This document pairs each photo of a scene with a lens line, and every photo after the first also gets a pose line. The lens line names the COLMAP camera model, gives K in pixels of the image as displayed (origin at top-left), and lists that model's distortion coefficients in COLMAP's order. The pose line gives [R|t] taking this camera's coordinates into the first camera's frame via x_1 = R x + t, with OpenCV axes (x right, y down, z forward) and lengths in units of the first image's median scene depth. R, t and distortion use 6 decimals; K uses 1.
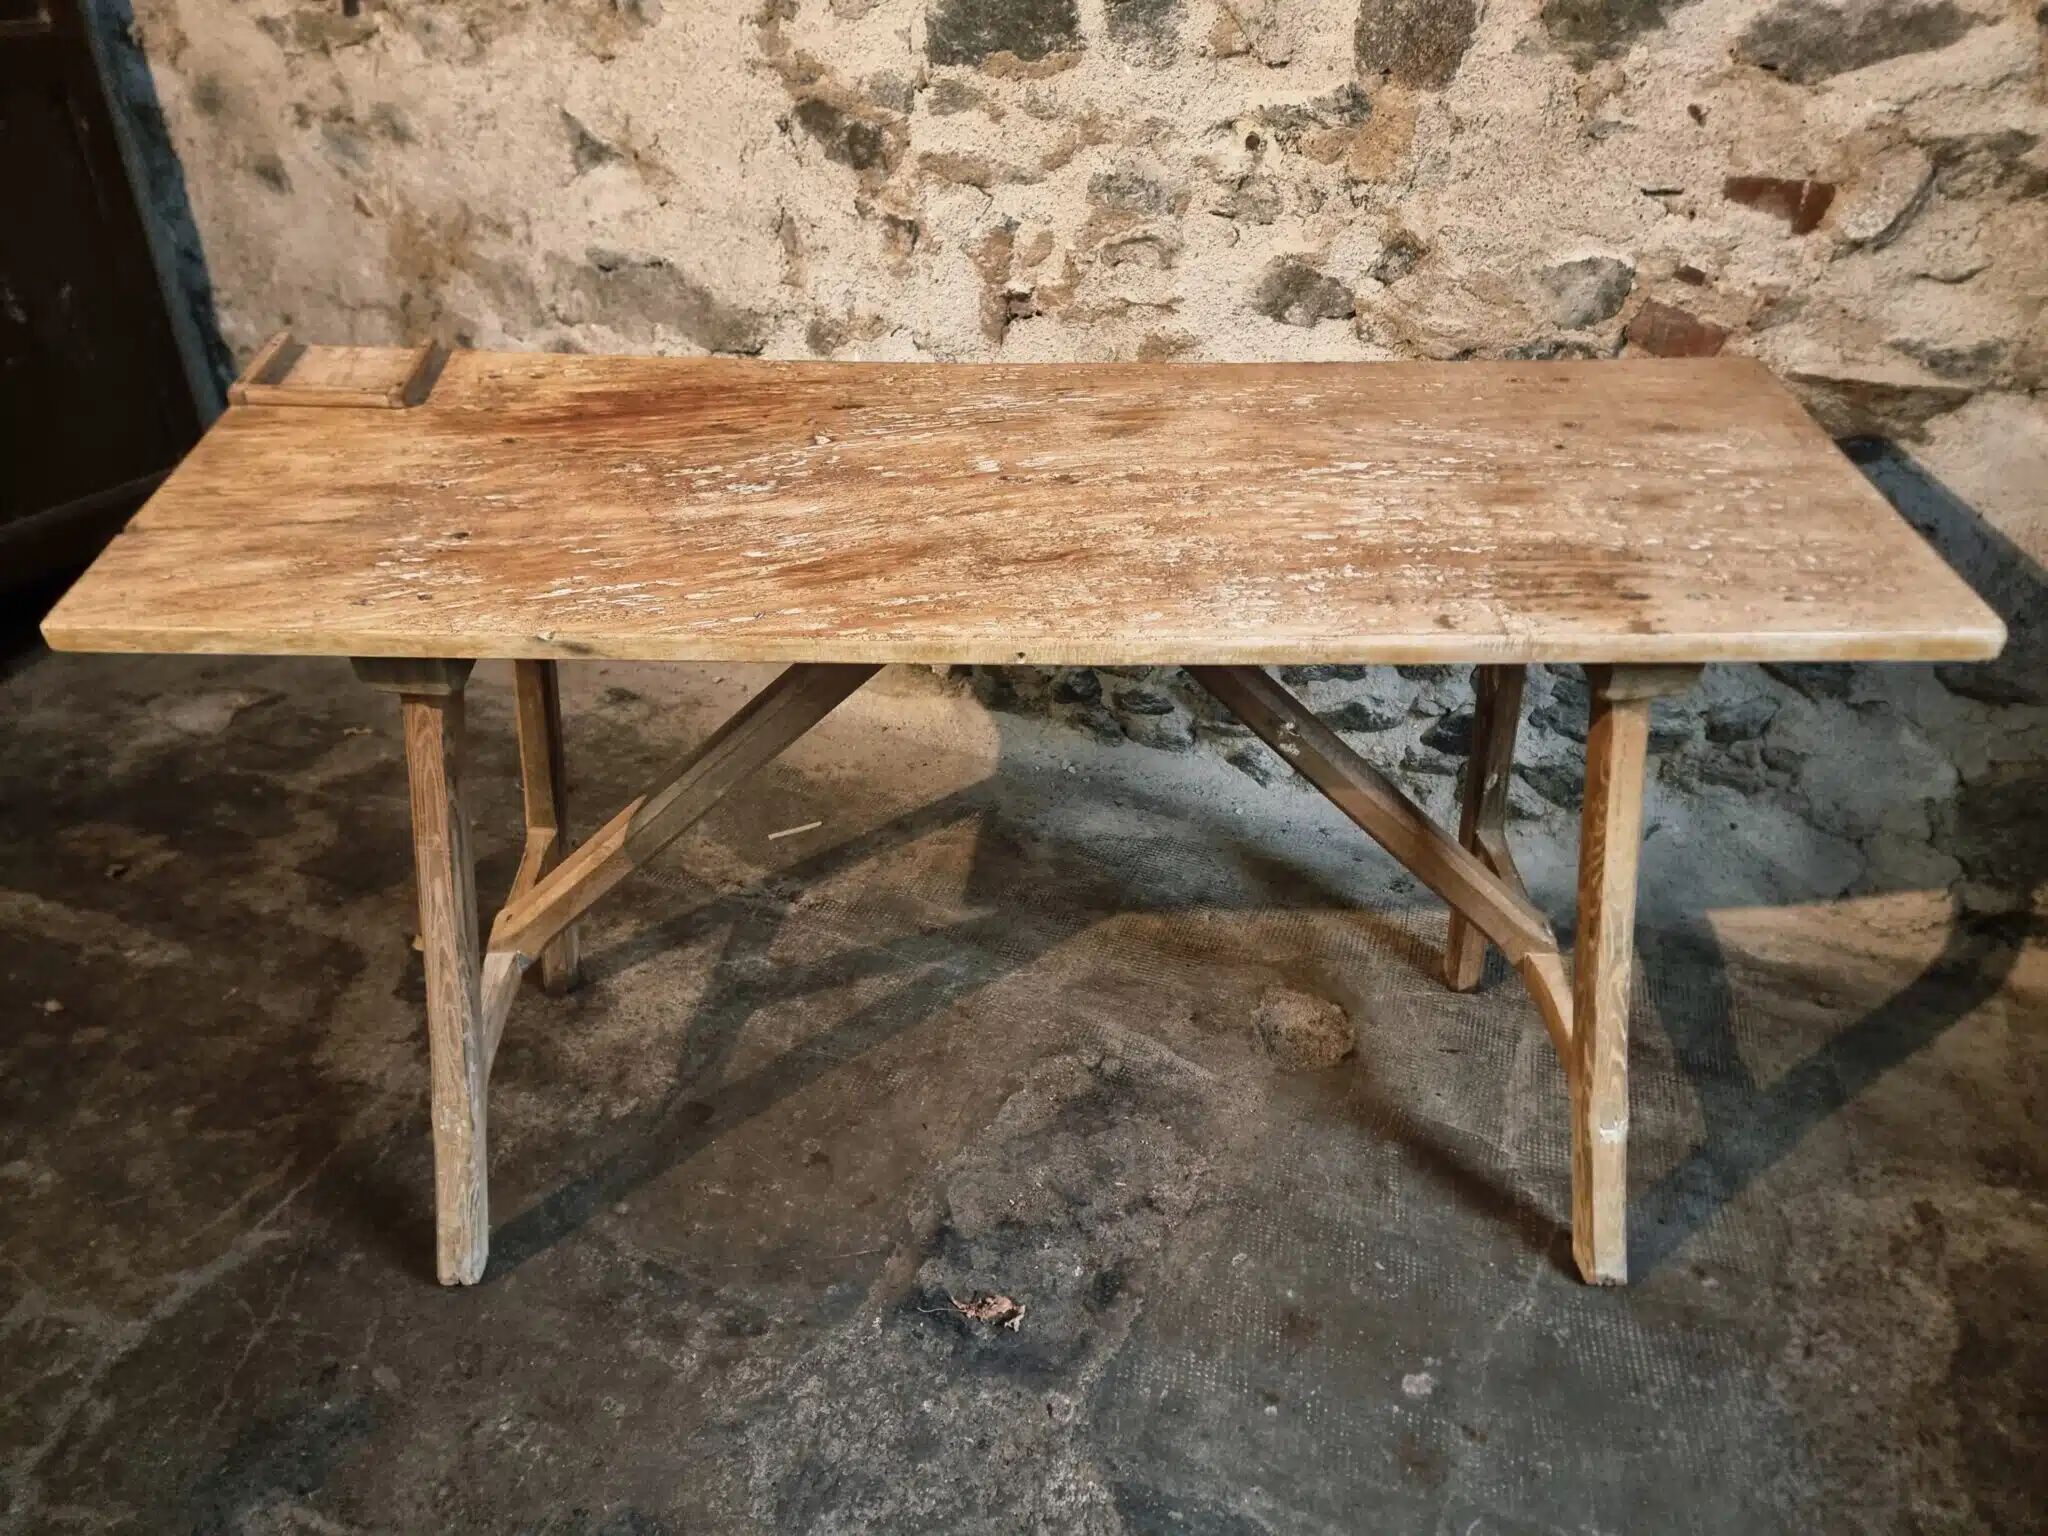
lens RADIAL K [[1446.4, 0, 1017.1], [0, 1446.4, 781.9], [0, 0, 1]] dist [0.062964, -0.048158]
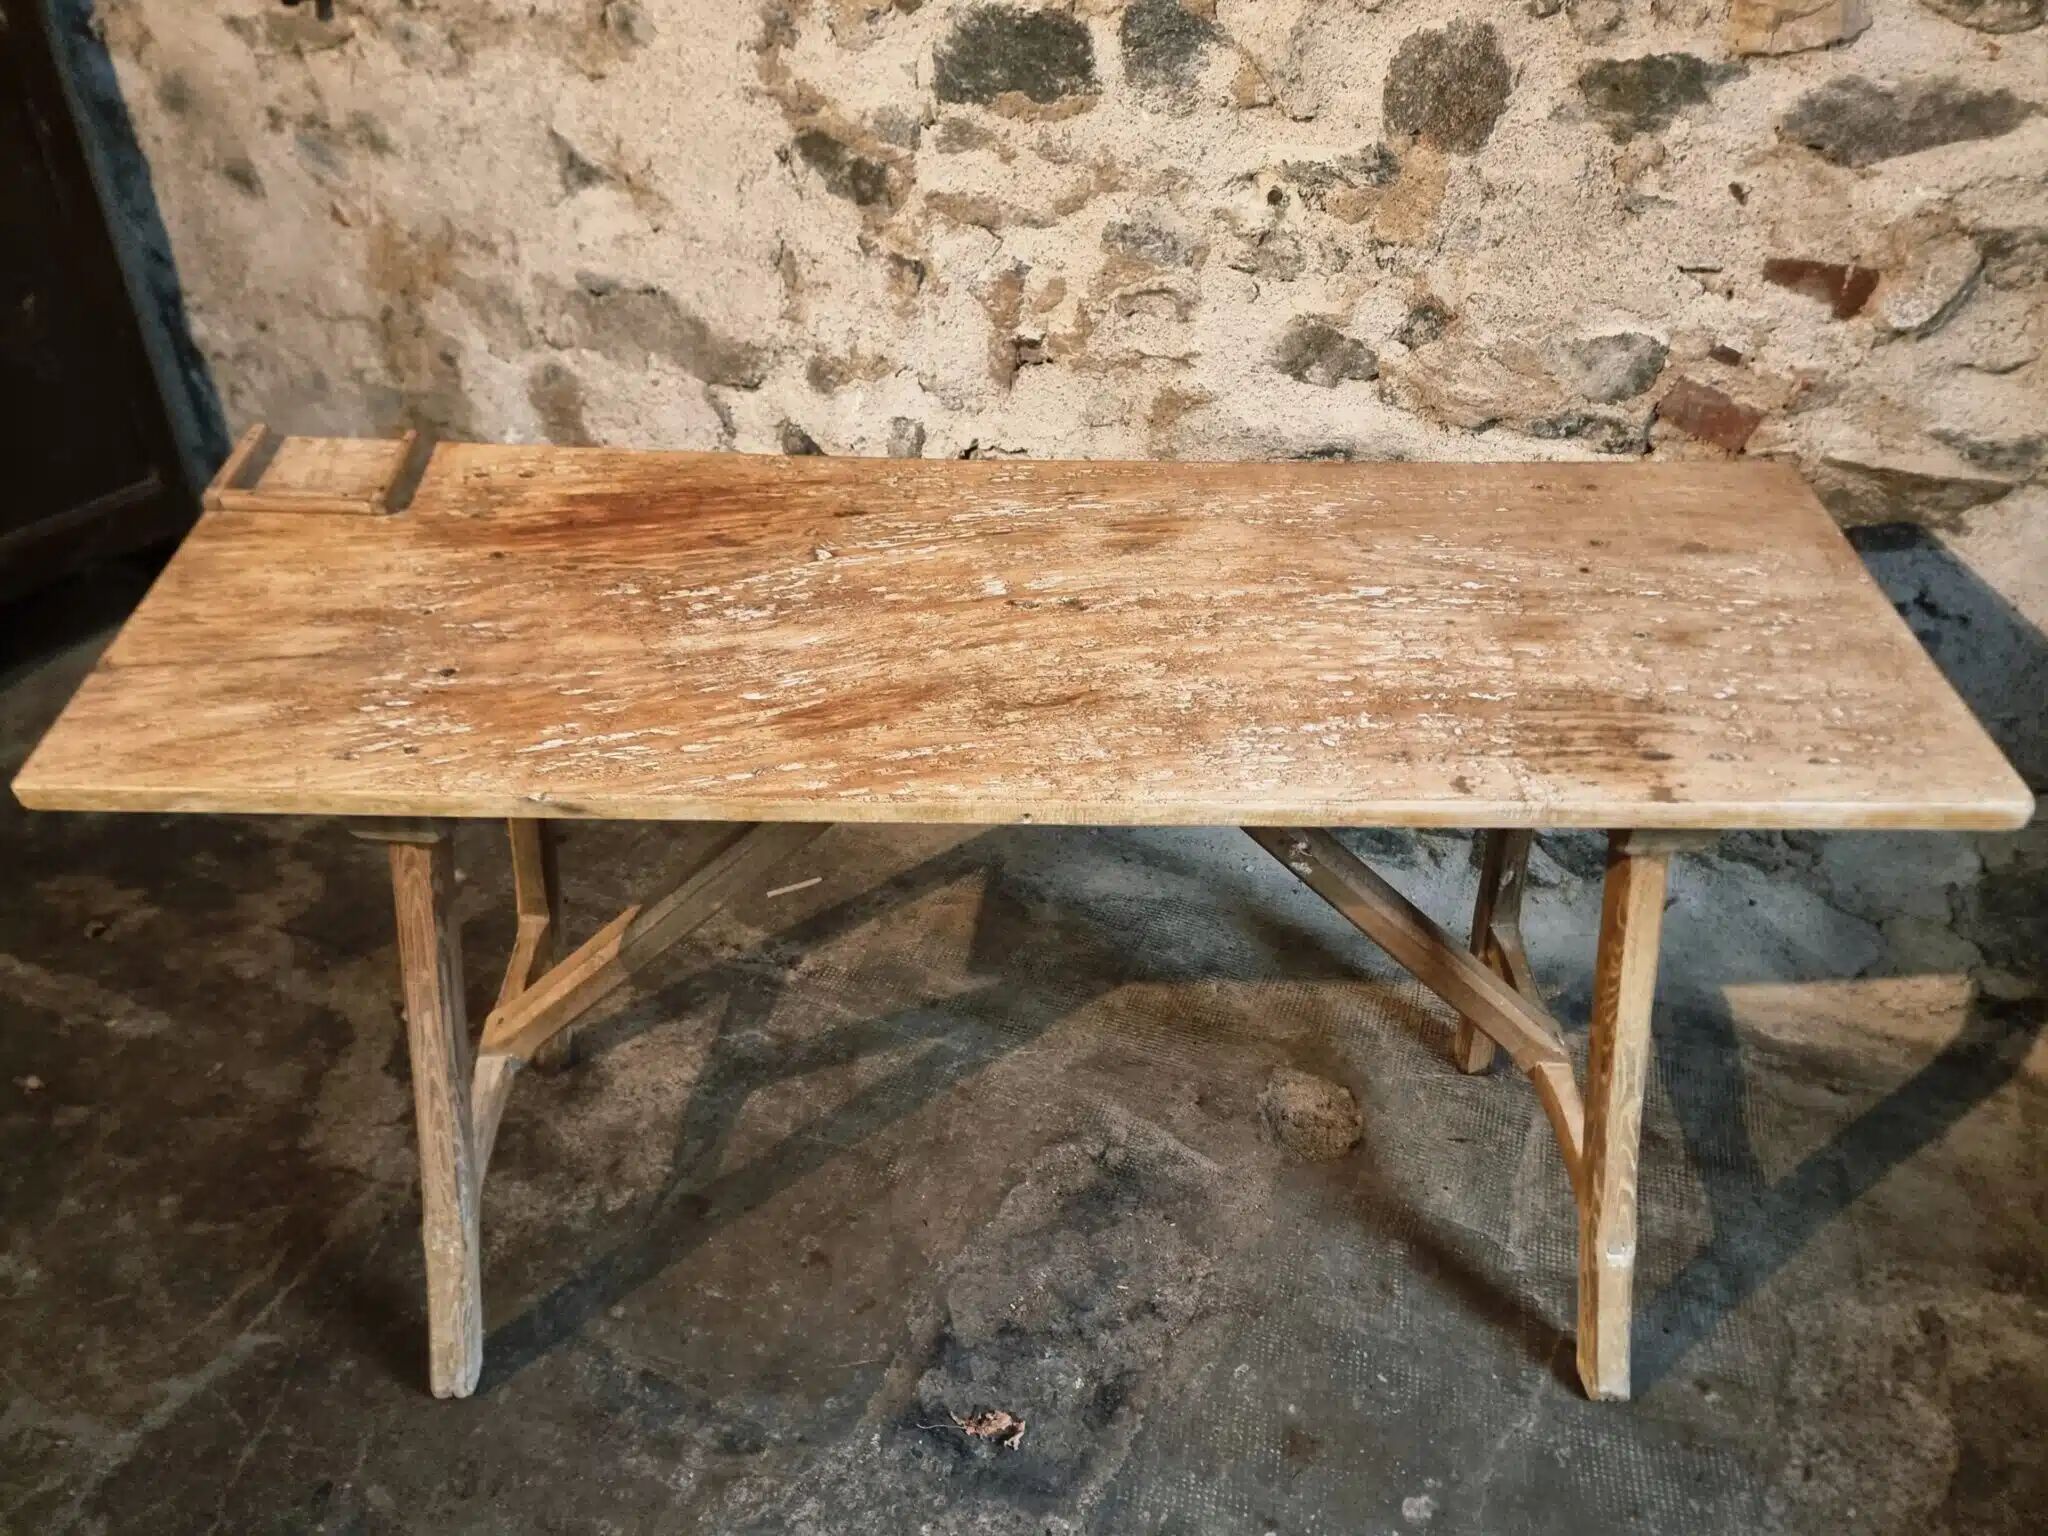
lens RADIAL K [[1486.0, 0, 1035.5], [0, 1486.0, 802.2], [0, 0, 1]] dist [0.059759, -0.043339]
pose [[0.999924, 0.009171, 0.008221, 0.000206], [-0.009590, 0.998578, 0.052447, -0.091336], [-0.007728, -0.052522, 0.998590, 0.001826]]
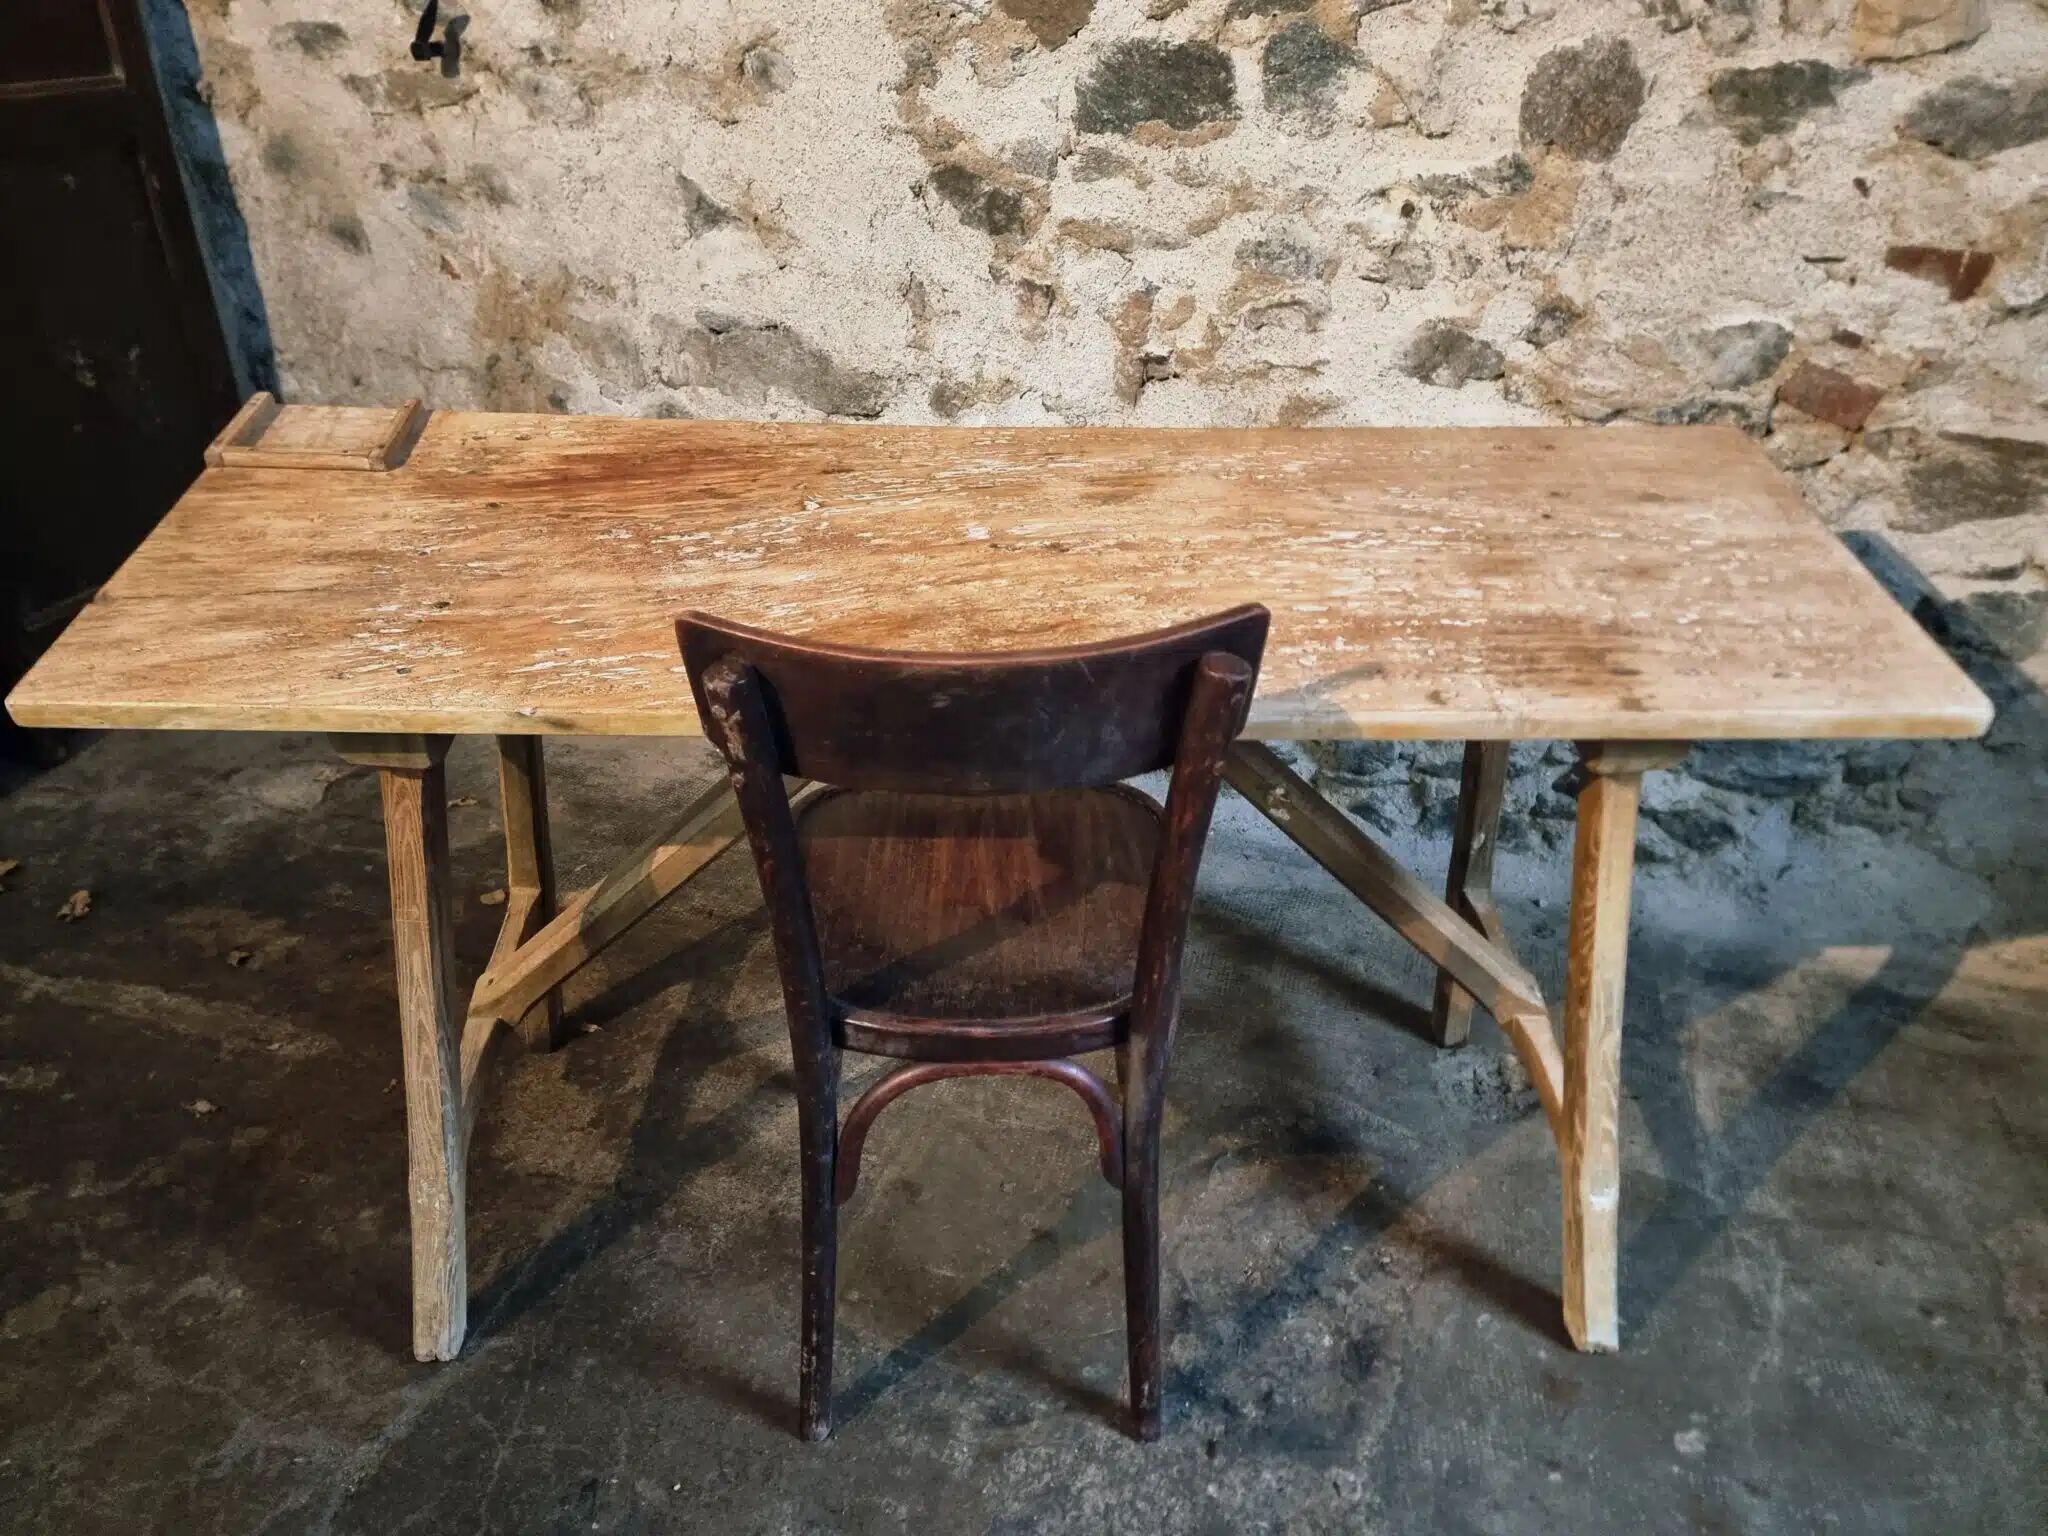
lens RADIAL K [[1428.1, 0, 1032.7], [0, 1428.1, 783.6], [0, 0, 1]] dist [0.076132, -0.061302]
pose [[0.997335, -0.024674, 0.068663, -0.176900], [0.026094, 0.999462, -0.019858, -0.023690], [-0.068136, 0.021597, 0.997442, 0.018607]]
